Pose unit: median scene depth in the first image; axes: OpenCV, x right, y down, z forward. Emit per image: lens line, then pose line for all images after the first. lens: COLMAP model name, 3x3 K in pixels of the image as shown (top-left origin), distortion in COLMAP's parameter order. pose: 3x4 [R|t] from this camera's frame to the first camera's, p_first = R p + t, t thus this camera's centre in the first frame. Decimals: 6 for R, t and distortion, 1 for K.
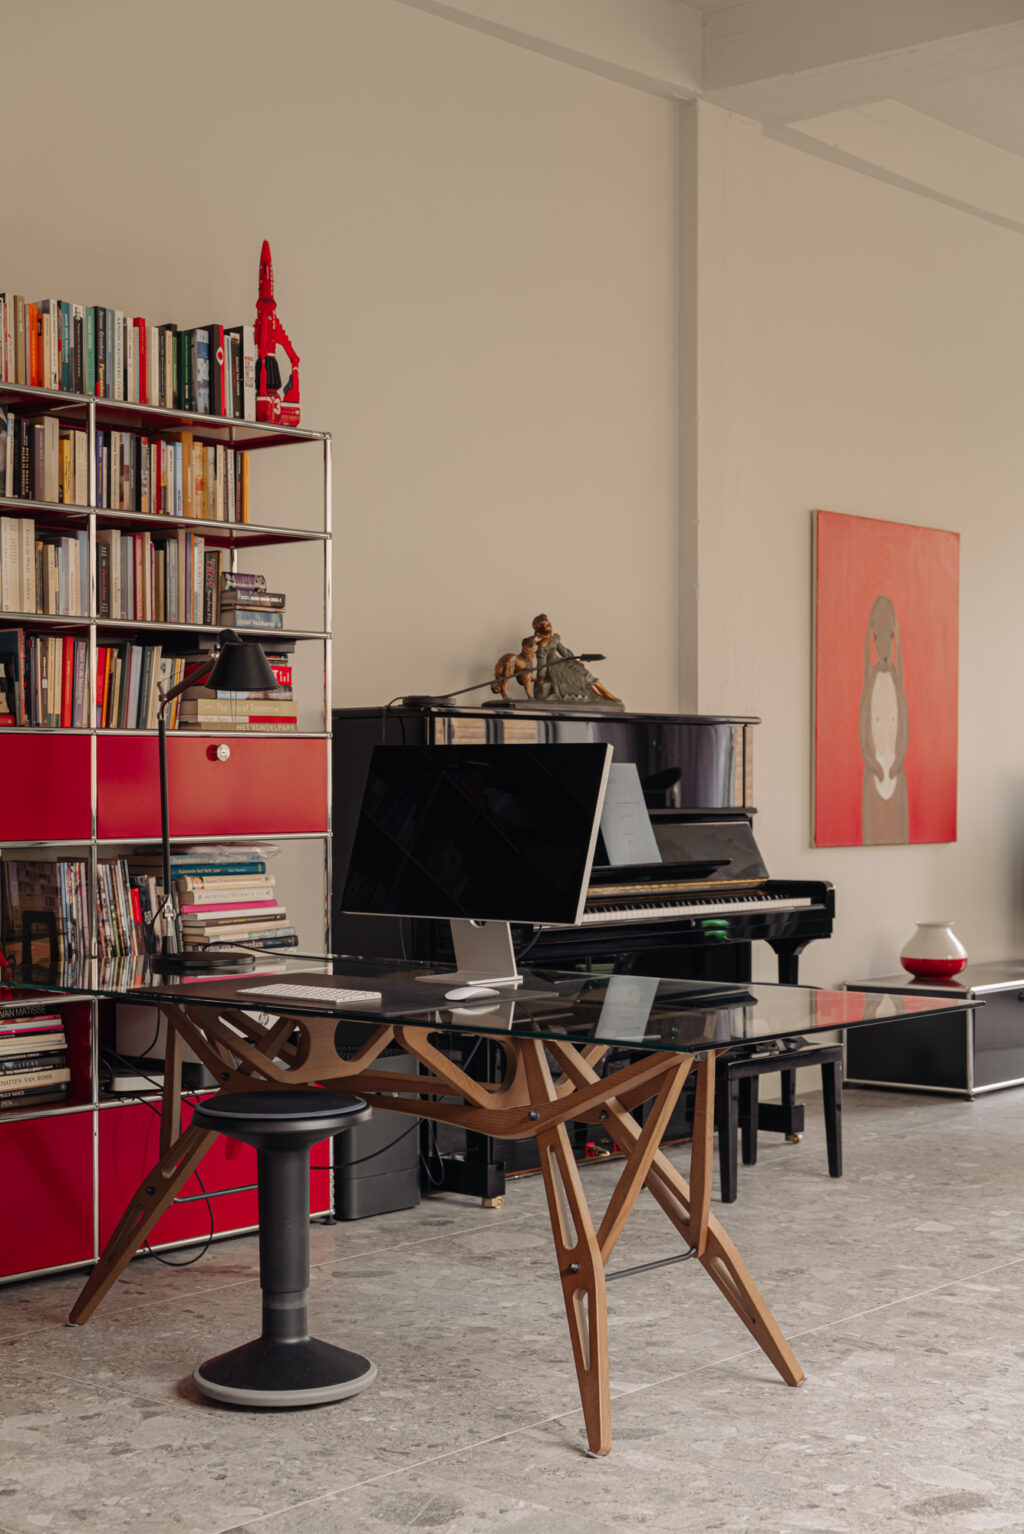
lens RADIAL K [[2310.2, 0, 510.7], [0, 2310.2, 784.6], [0, 0, 1]] dist [0.043420, 0.045922]
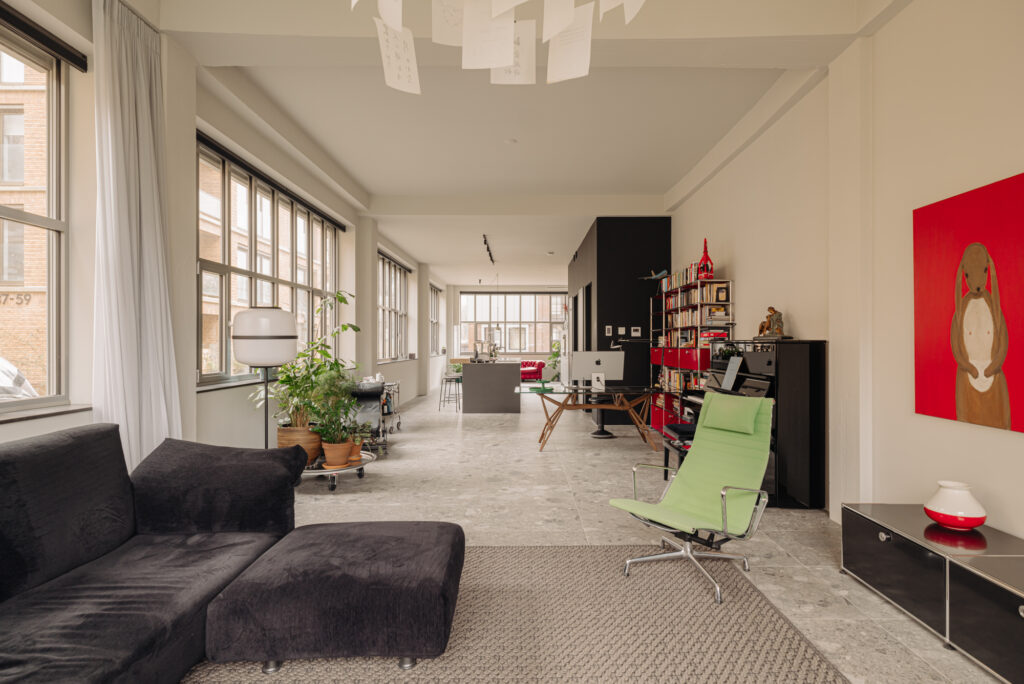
lens RADIAL K [[543.0, 0, 531.6], [0, 543.0, 340.1], [0, 0, 1]] dist [-0.000164, 0.000120]
pose [[-0.751512, -0.005219, -0.659698, 0.894527], [-0.004549, 0.999986, -0.002728, -0.034647], [0.659703, 0.000951, -0.751526, 1.669905]]
